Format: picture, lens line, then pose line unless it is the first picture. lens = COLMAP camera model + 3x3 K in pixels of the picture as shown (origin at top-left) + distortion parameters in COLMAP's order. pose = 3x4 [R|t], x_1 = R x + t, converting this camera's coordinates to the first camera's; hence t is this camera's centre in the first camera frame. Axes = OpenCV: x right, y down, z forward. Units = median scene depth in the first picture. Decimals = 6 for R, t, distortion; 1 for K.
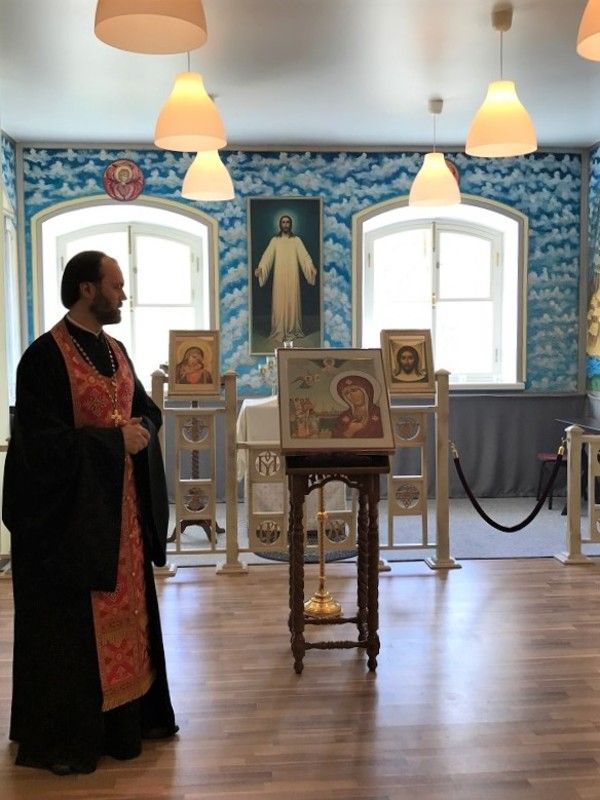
lens RADIAL K [[801.8, 0, 298.8], [0, 801.8, 404.6], [0, 0, 1]] dist [-0.031326, 0.000000]
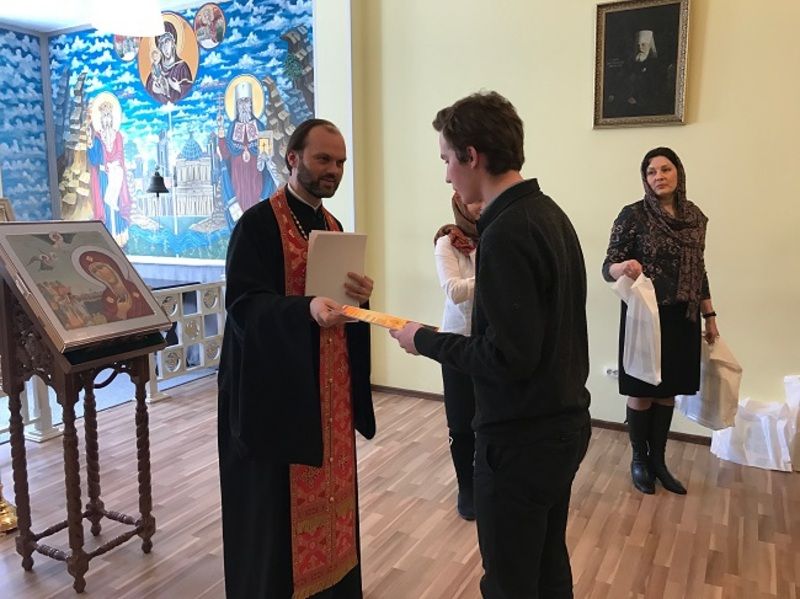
lens RADIAL K [[659.0, 0, 400.1], [0, 659.0, 296.6], [0, 0, 1]] dist [0.002271, -0.026122]
pose [[0.534053, -0.111913, 0.838011, -0.180400], [0.065858, 0.993695, 0.090733, -0.009660], [-0.842882, 0.006733, 0.538057, 0.100984]]
